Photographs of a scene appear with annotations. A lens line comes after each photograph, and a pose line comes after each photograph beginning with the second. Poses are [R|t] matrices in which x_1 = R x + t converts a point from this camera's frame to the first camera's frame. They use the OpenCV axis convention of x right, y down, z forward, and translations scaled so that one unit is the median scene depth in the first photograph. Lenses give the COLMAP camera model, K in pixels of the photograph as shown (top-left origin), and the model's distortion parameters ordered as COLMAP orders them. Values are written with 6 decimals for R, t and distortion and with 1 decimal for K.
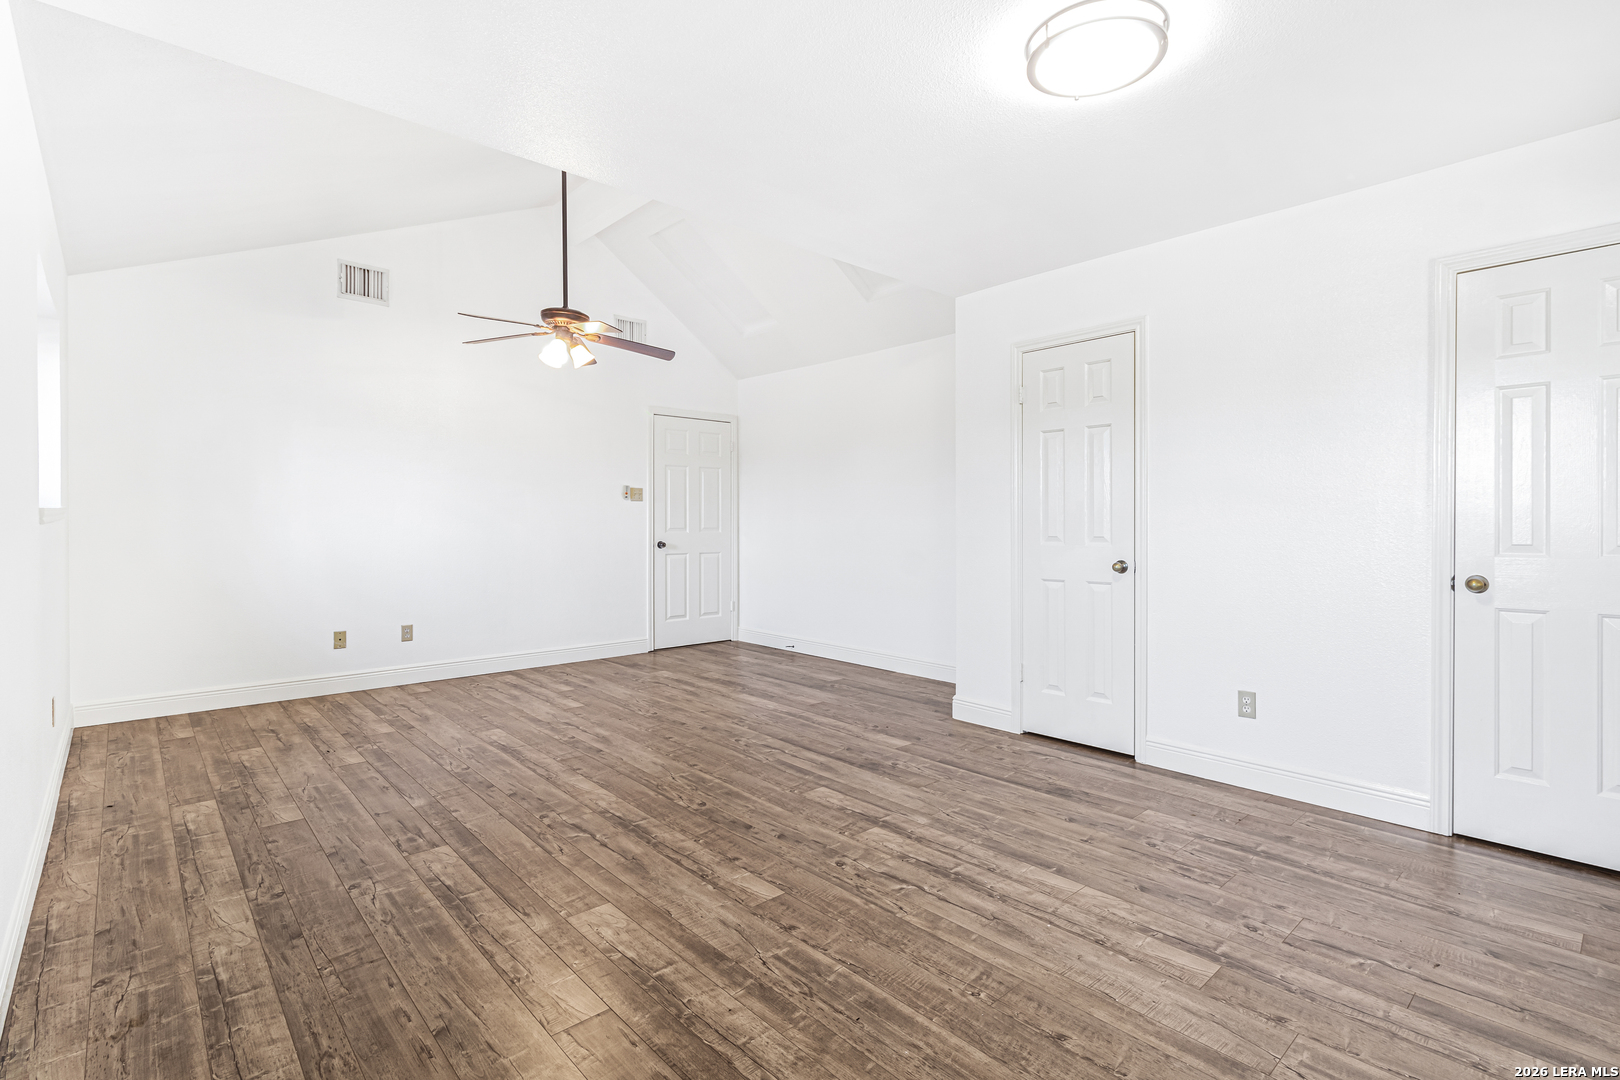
lens RADIAL K [[756.1, 0, 818.1], [0, 756.1, 544.1], [0, 0, 1]] dist [0.008286, -0.001103]
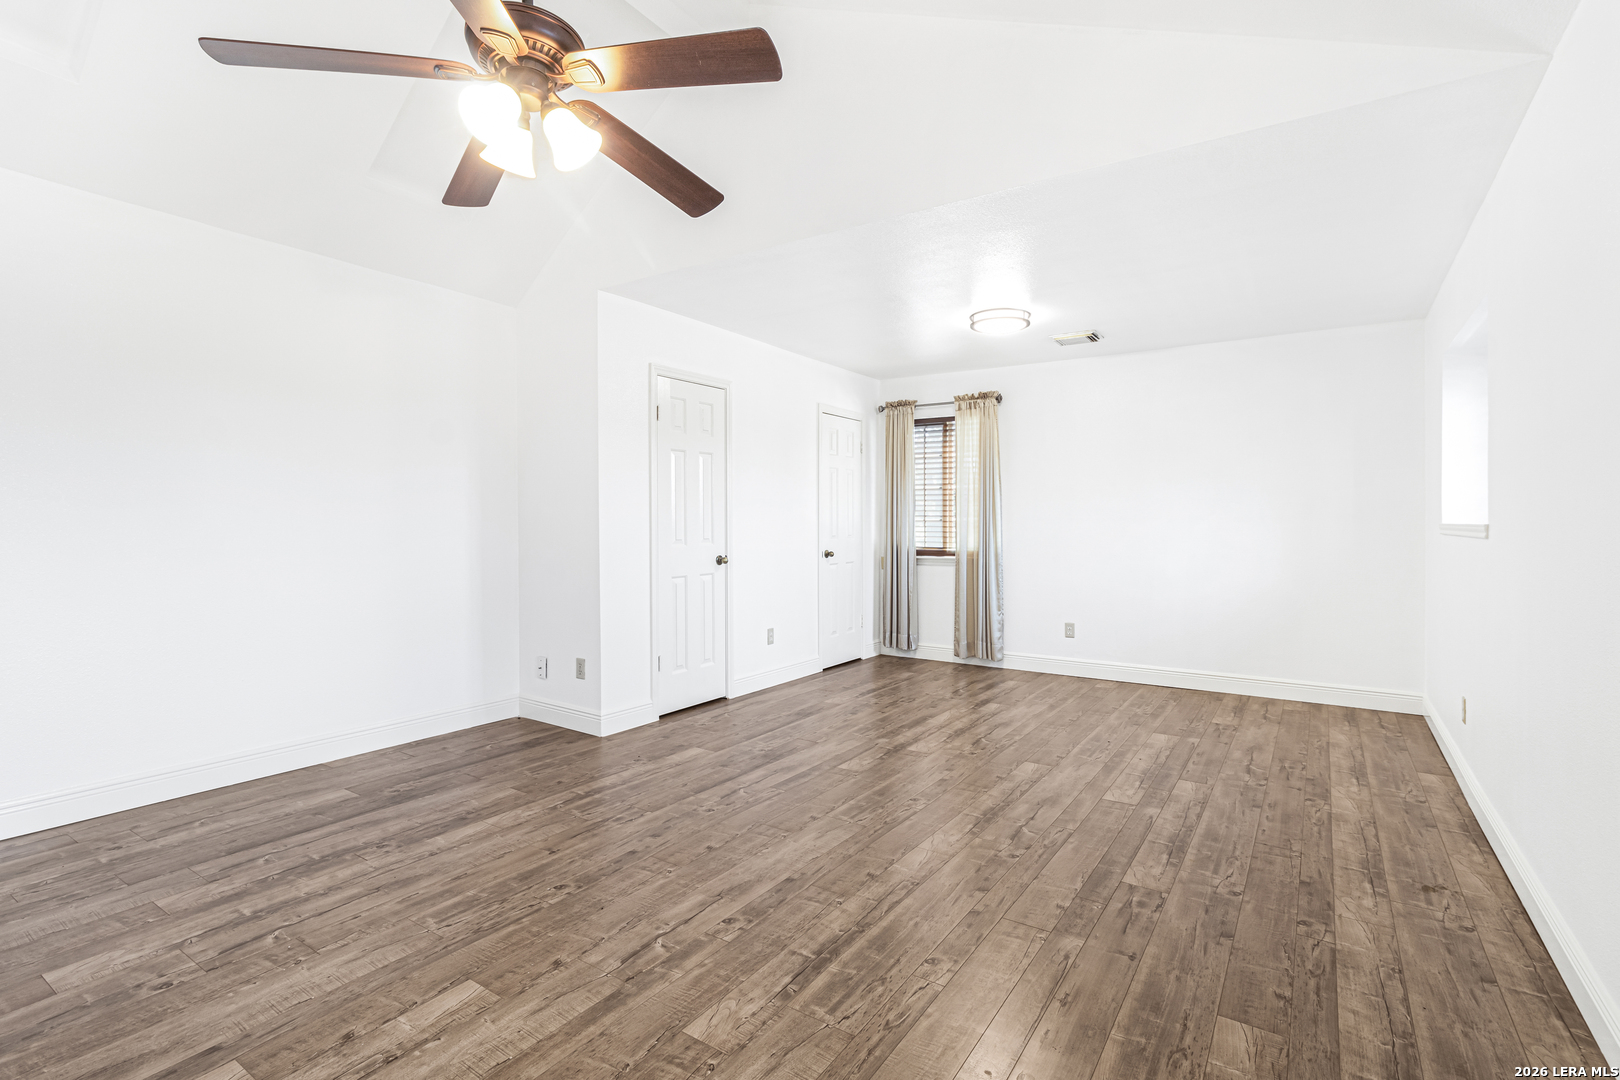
lens RADIAL K [[756.1, 0, 816.8], [0, 756.1, 523.7], [0, 0, 1]] dist [0.008286, -0.001103]
pose [[-0.239234, 0.001573, 0.970961, -1.300763], [0.029684, 0.999543, 0.005694, -0.049367], [-0.970508, 0.030184, -0.239171, 1.578229]]
